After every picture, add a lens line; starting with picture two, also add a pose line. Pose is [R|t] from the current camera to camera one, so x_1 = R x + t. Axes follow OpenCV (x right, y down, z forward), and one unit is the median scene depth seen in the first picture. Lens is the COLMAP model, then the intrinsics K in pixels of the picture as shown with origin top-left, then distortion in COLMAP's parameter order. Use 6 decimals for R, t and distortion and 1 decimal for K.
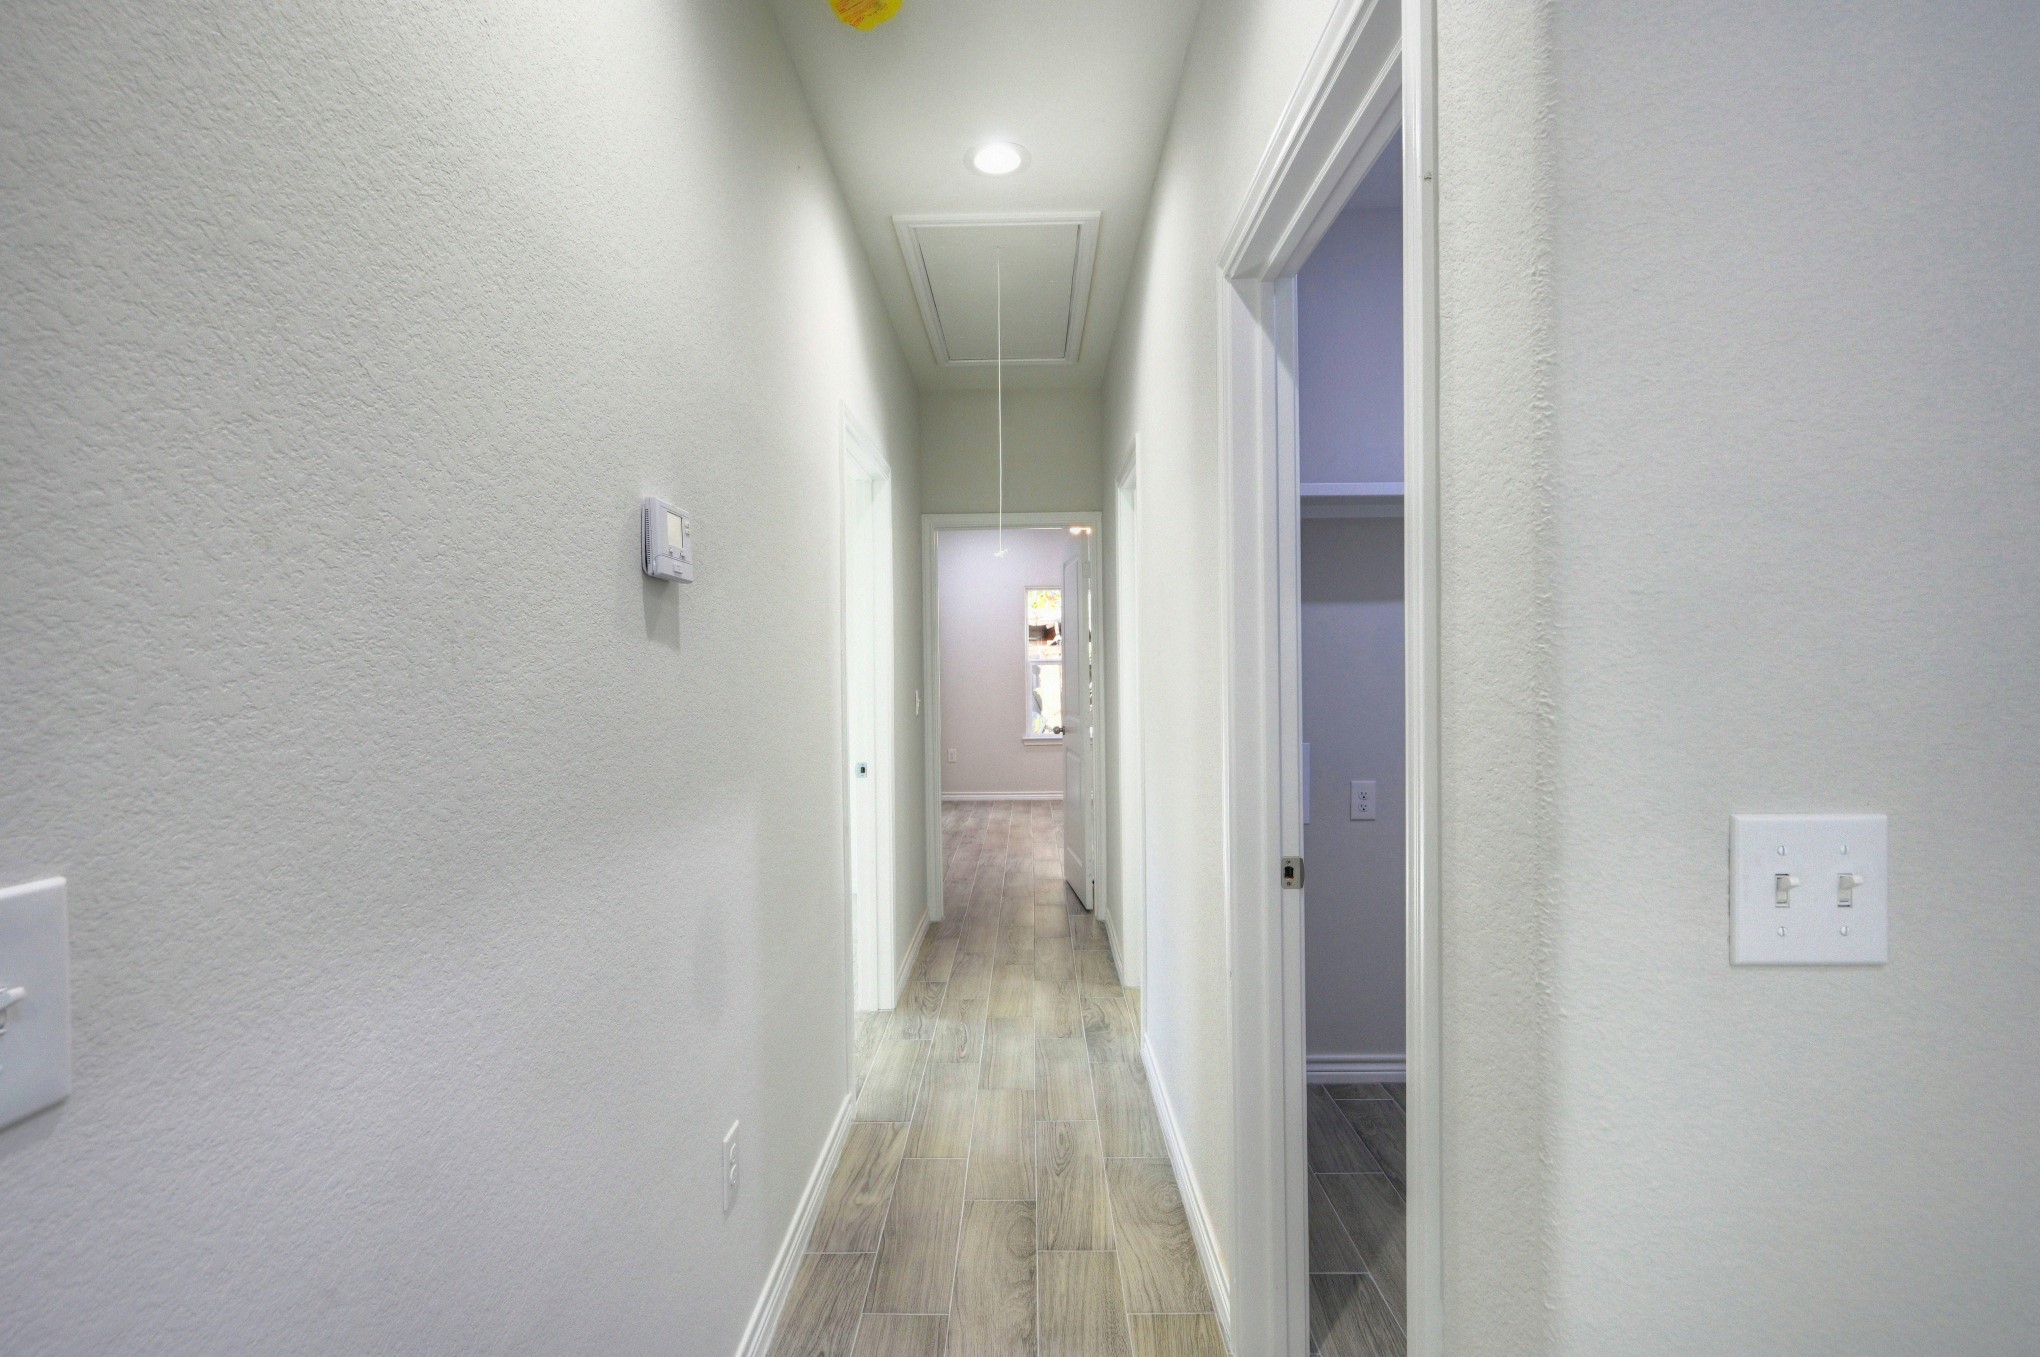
lens RADIAL K [[909.8, 0, 1017.5], [0, 909.8, 676.1], [0, 0, 1]] dist [-0.000941, 0.000797]
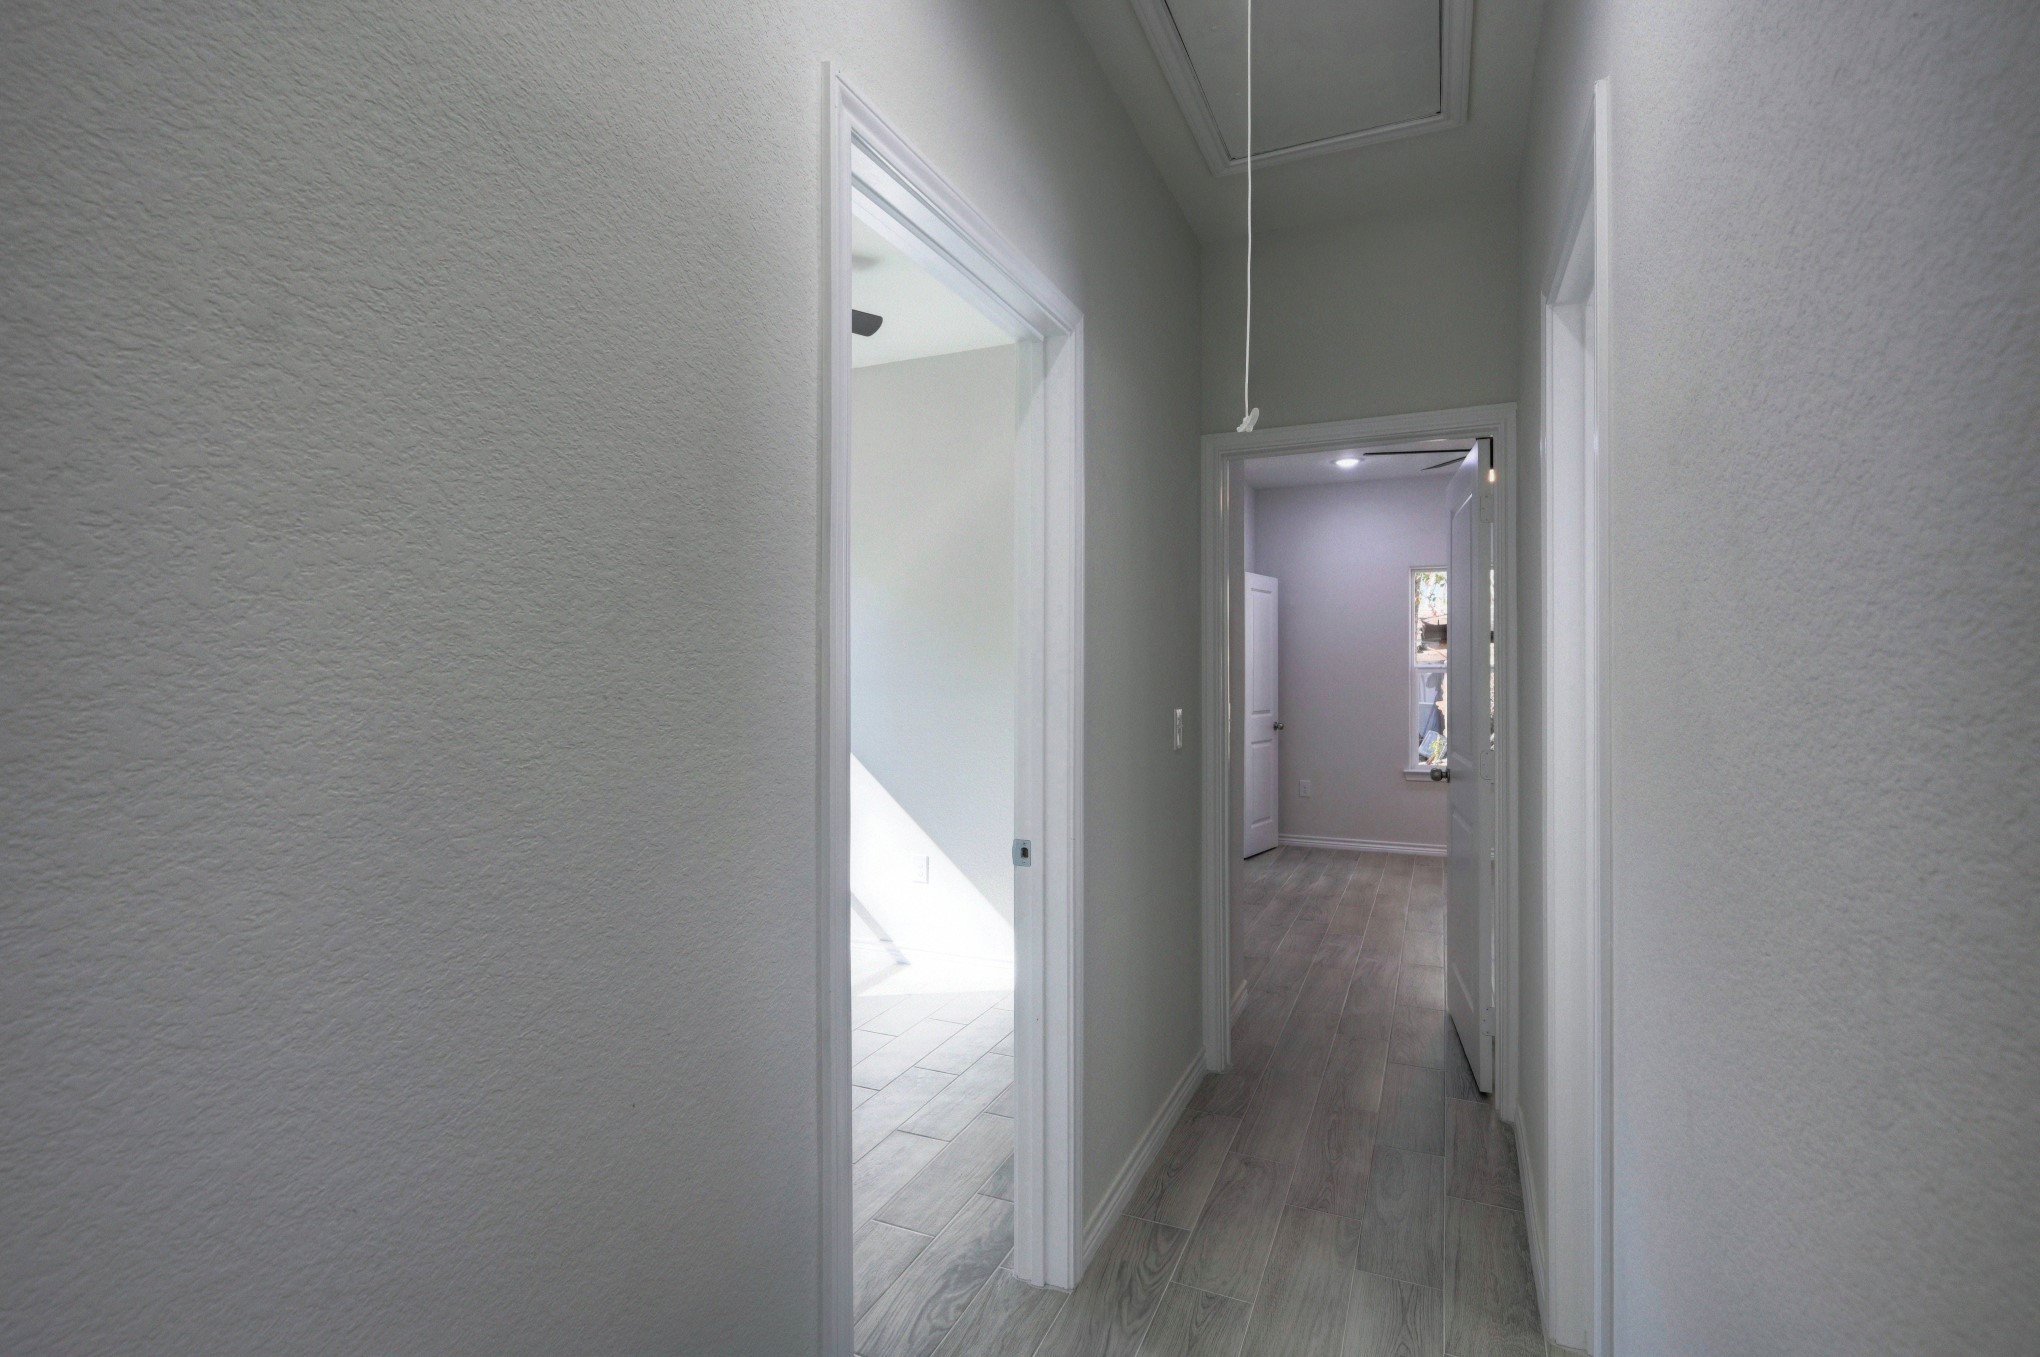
lens RADIAL K [[909.8, 0, 1033.1], [0, 909.8, 675.7], [0, 0, 1]] dist [-0.000941, 0.000797]
pose [[0.918065, 0.010290, -0.396296, 0.042317], [-0.014674, 0.999860, -0.008031, -0.001315], [0.396158, 0.013188, 0.918088, 0.355216]]
